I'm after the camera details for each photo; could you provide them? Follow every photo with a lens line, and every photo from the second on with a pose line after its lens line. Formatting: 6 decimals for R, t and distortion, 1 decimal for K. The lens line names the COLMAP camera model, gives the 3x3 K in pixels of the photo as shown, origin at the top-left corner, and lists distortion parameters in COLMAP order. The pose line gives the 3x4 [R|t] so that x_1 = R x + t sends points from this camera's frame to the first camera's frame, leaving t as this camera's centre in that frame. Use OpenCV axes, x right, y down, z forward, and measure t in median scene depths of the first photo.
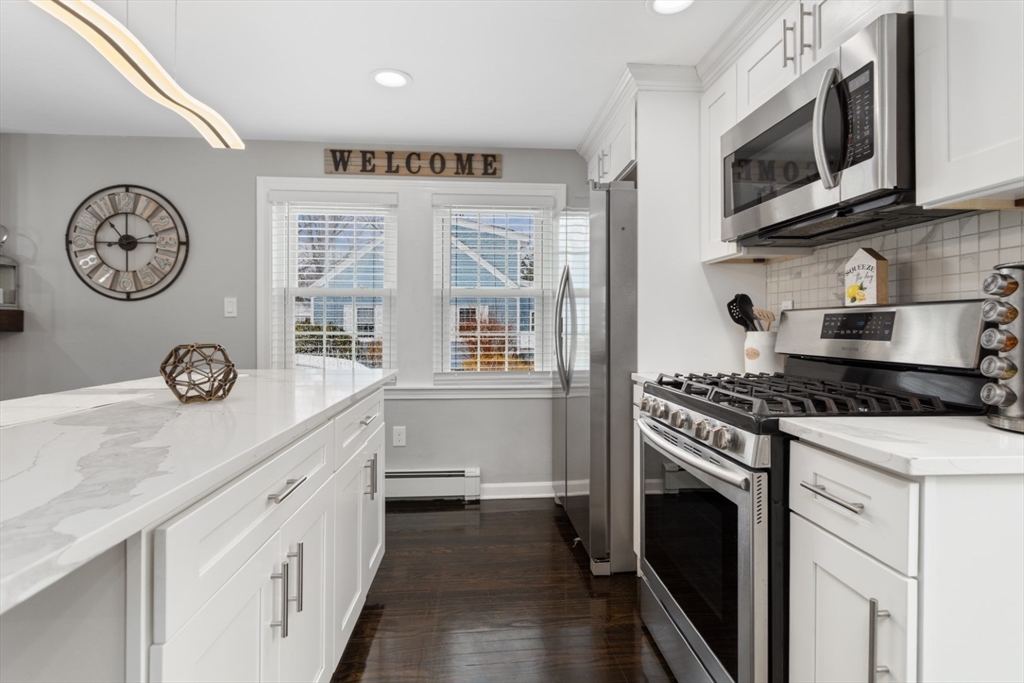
lens RADIAL K [[485.8, 0, 517.6], [0, 485.8, 323.3], [0, 0, 1]] dist [0.002272, -0.000109]
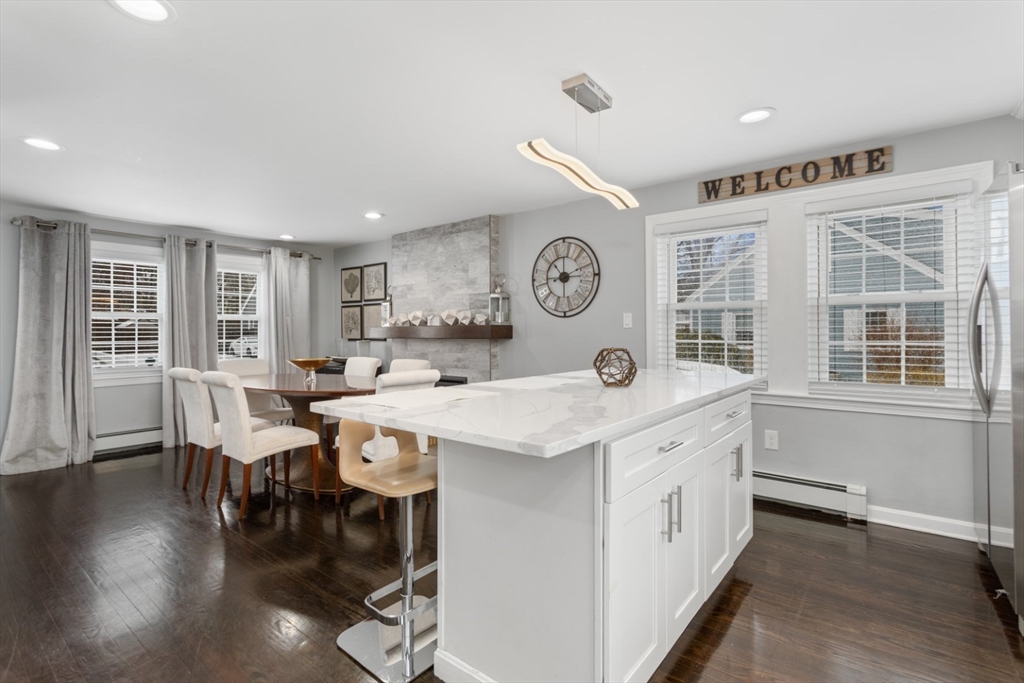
lens RADIAL K [[482.3, 0, 515.8], [0, 482.3, 328.9], [0, 0, 1]] dist [0.001104, 0.001080]
pose [[0.730509, -0.008574, -0.682849, 0.070773], [0.006611, 0.999963, -0.005483, -0.005891], [0.682871, -0.000509, 0.730539, -0.145967]]
